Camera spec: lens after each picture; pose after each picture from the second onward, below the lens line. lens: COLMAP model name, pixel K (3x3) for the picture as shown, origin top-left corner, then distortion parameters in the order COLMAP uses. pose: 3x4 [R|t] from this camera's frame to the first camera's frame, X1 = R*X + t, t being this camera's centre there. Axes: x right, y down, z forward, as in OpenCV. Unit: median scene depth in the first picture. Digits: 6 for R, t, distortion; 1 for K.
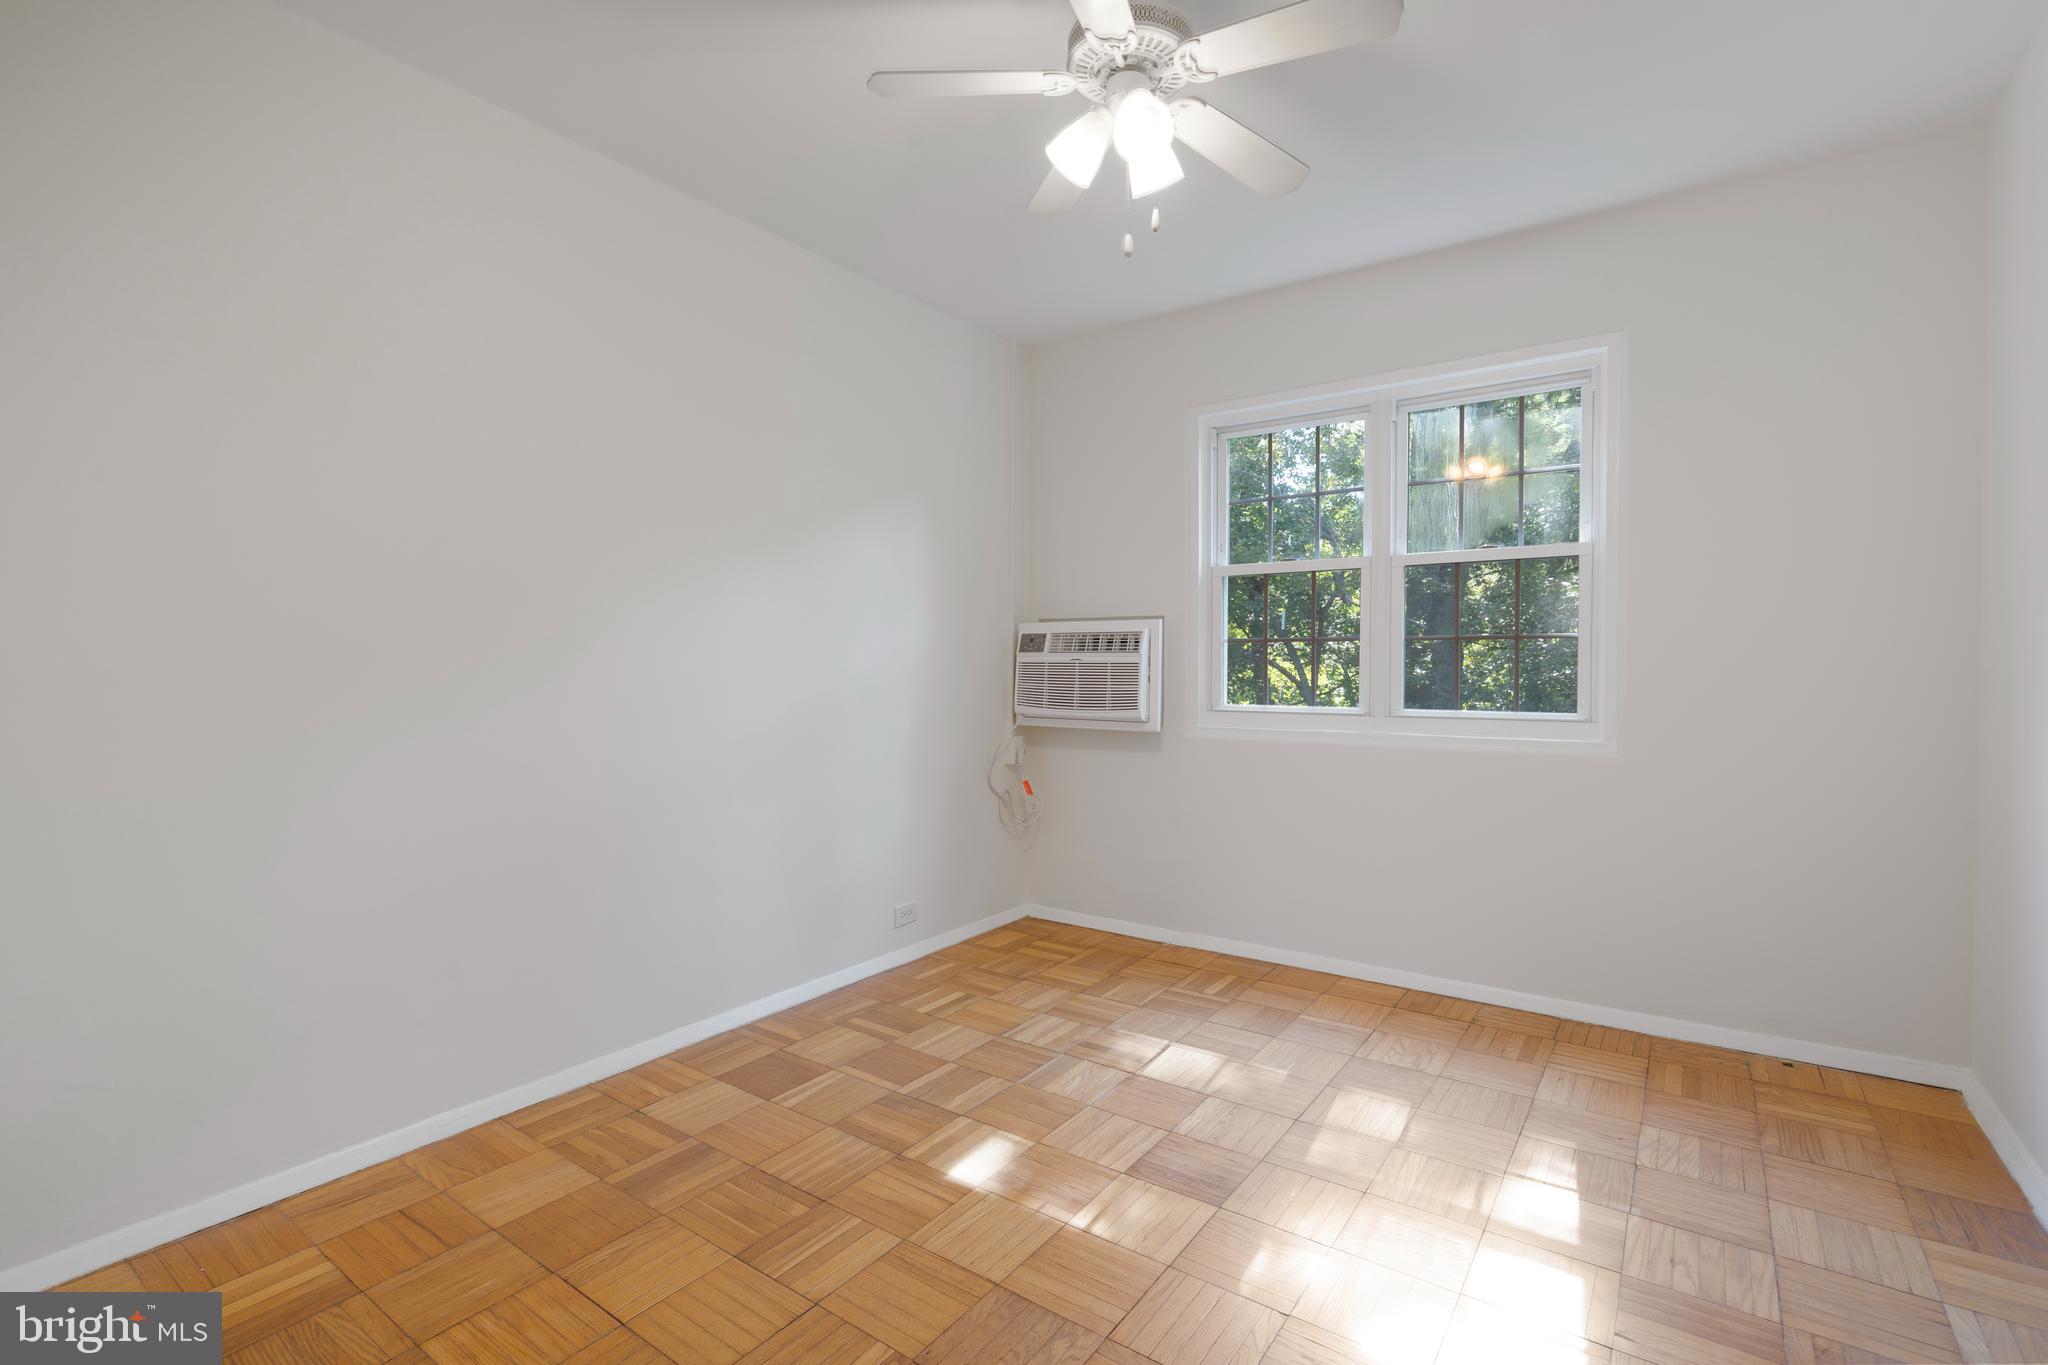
lens RADIAL K [[948.9, 0, 998.2], [0, 948.9, 684.6], [0, 0, 1]] dist [0.000035, -0.000557]
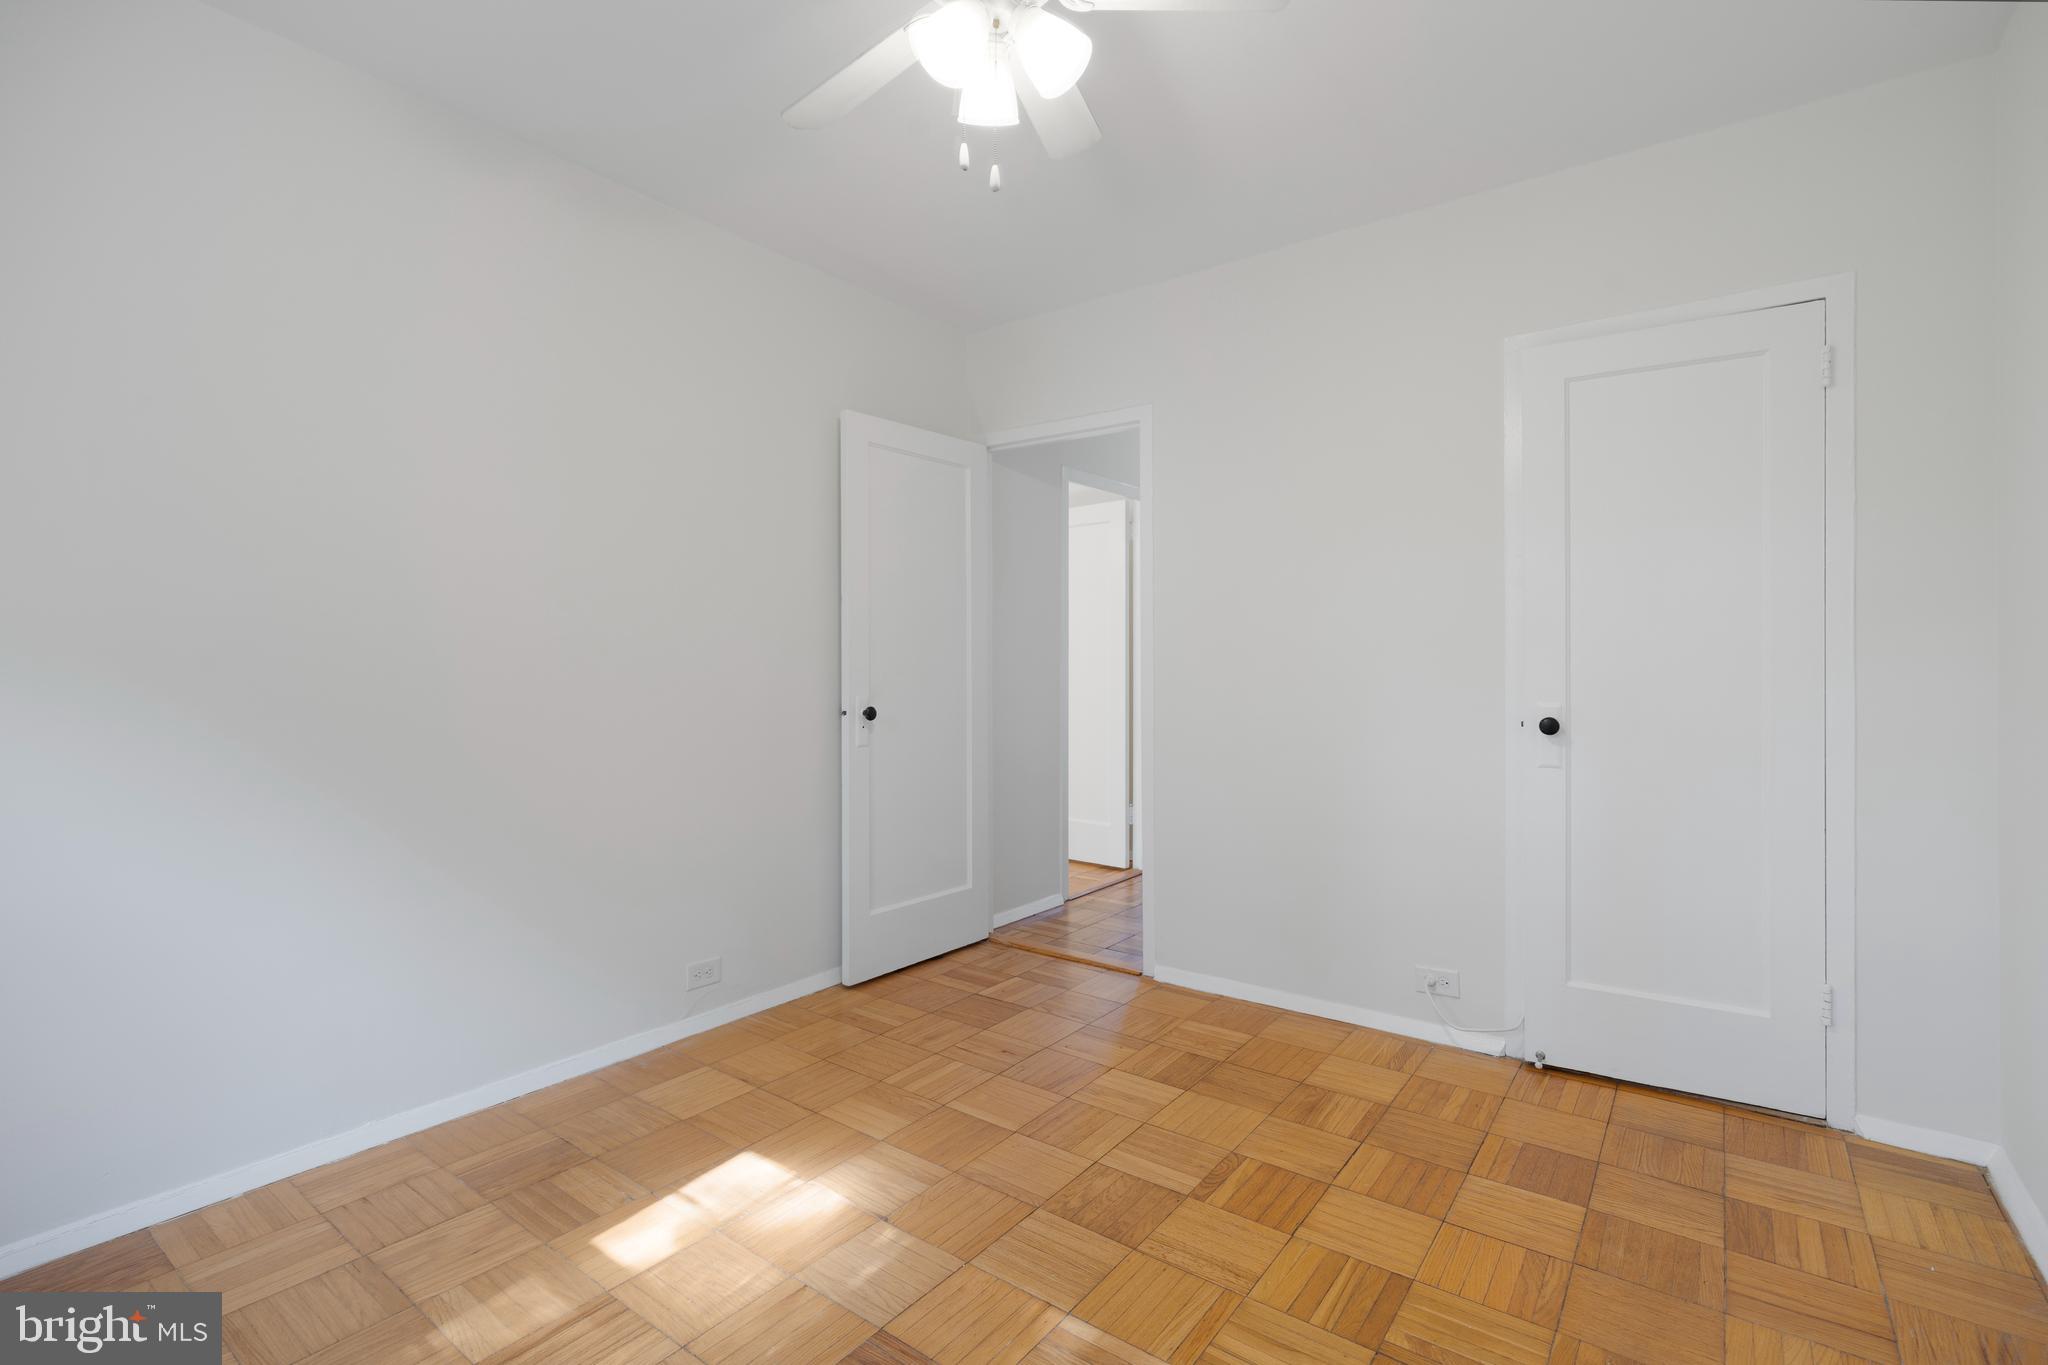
lens RADIAL K [[948.9, 0, 1004.1], [0, 948.9, 668.5], [0, 0, 1]] dist [0.000035, -0.000557]
pose [[-0.999877, 0.004842, 0.014938, 0.073585], [0.005245, 0.999621, 0.027026, -0.028030], [-0.014801, 0.027101, -0.999523, 1.193689]]
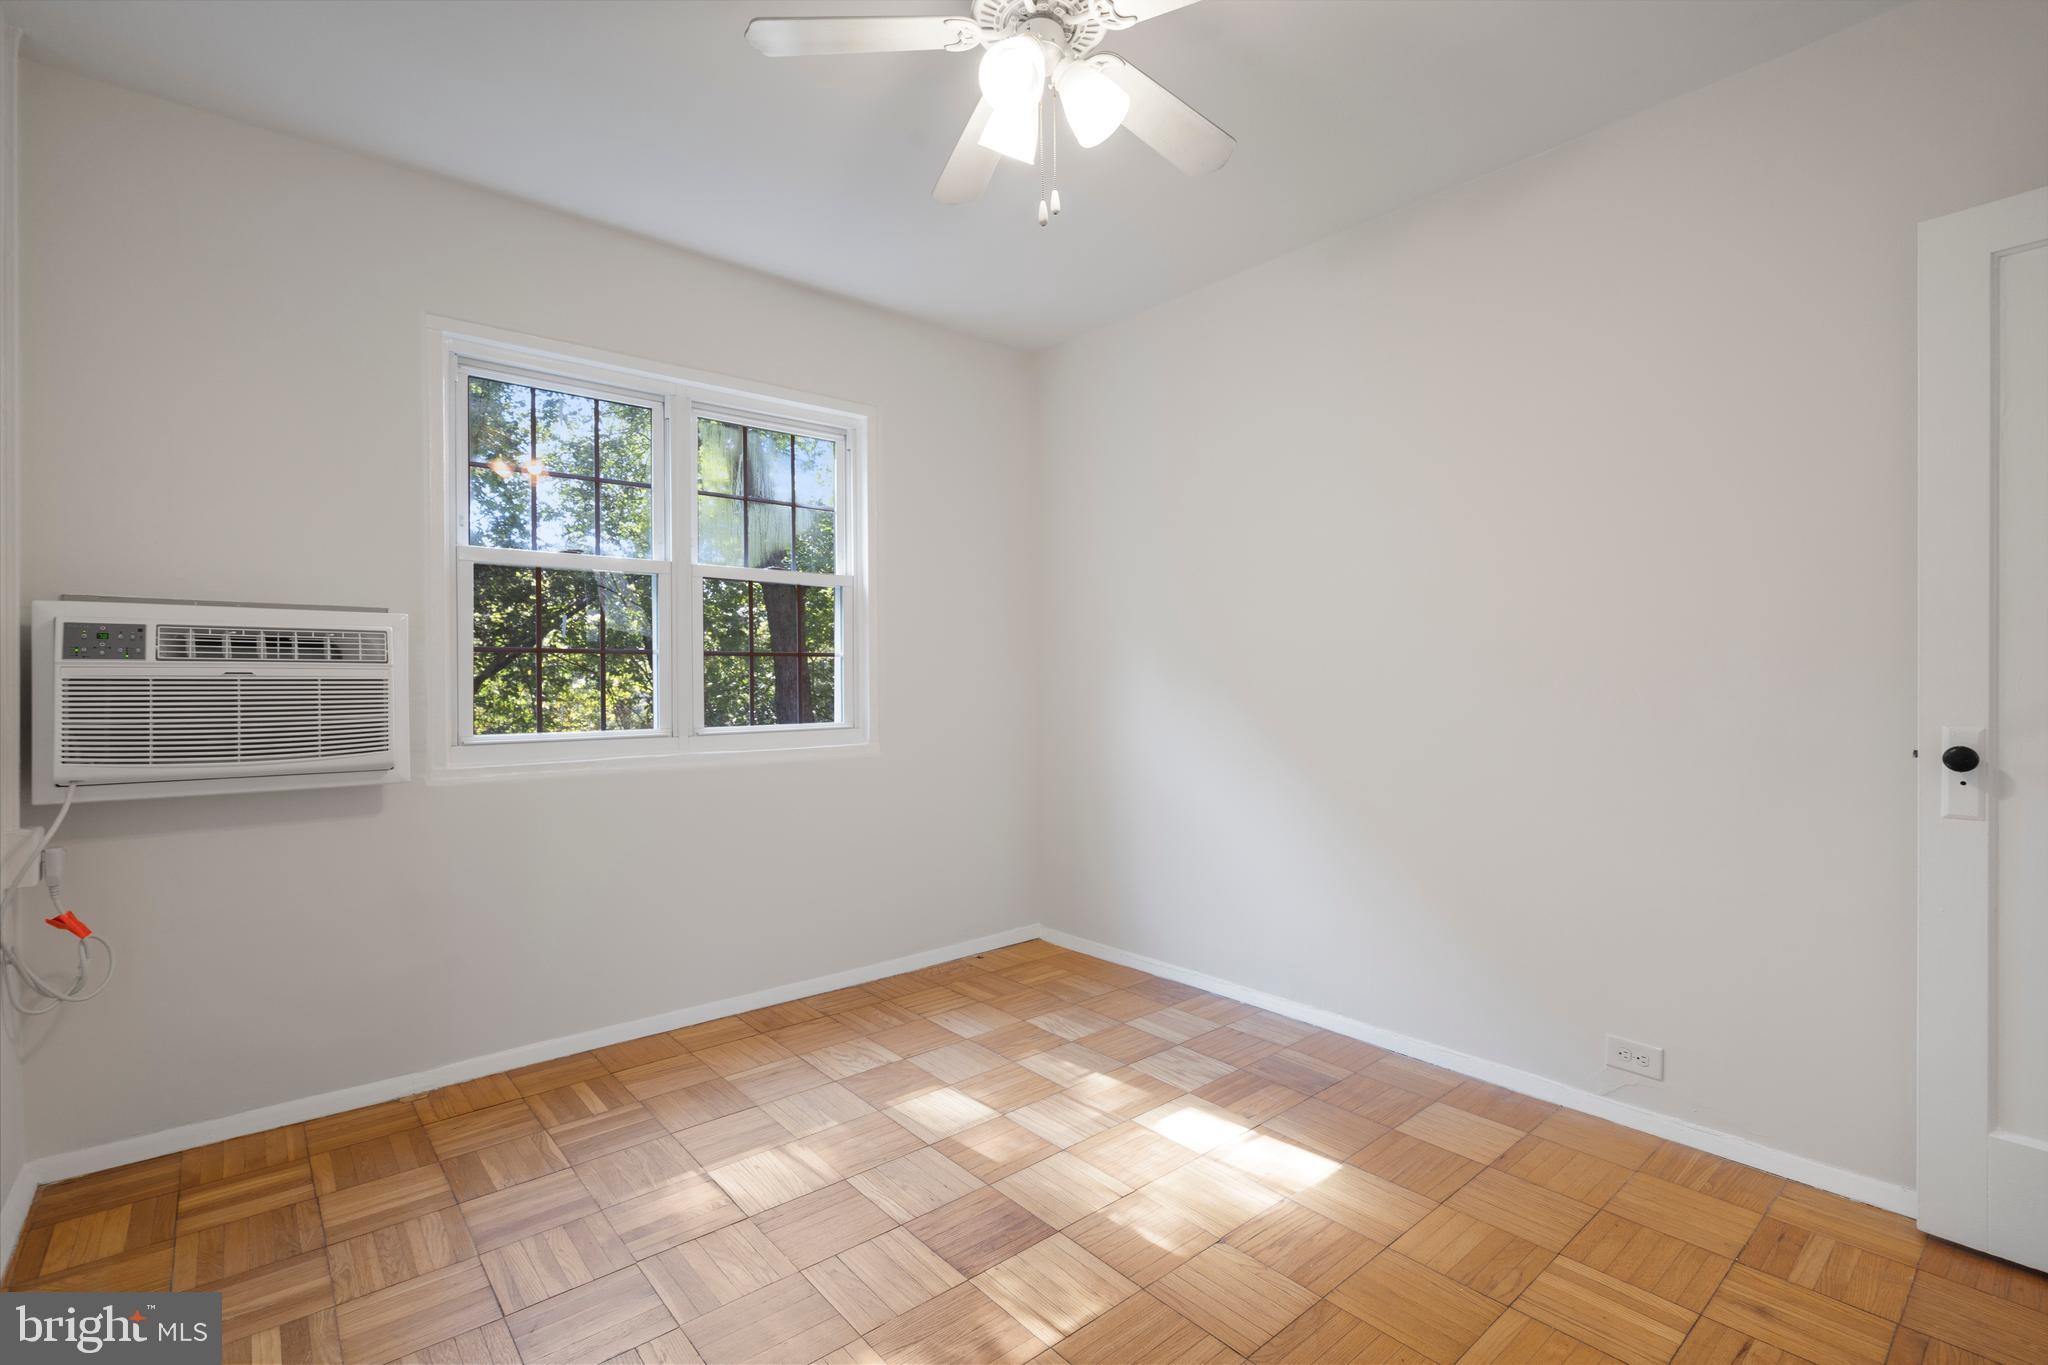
lens RADIAL K [[948.9, 0, 1034.3], [0, 948.9, 675.2], [0, 0, 1]] dist [0.000035, -0.000557]
pose [[0.217646, 0.000146, 0.976028, -0.483153], [0.025783, 0.999650, -0.005899, -0.012680], [-0.975687, 0.026449, 0.217566, 0.525472]]
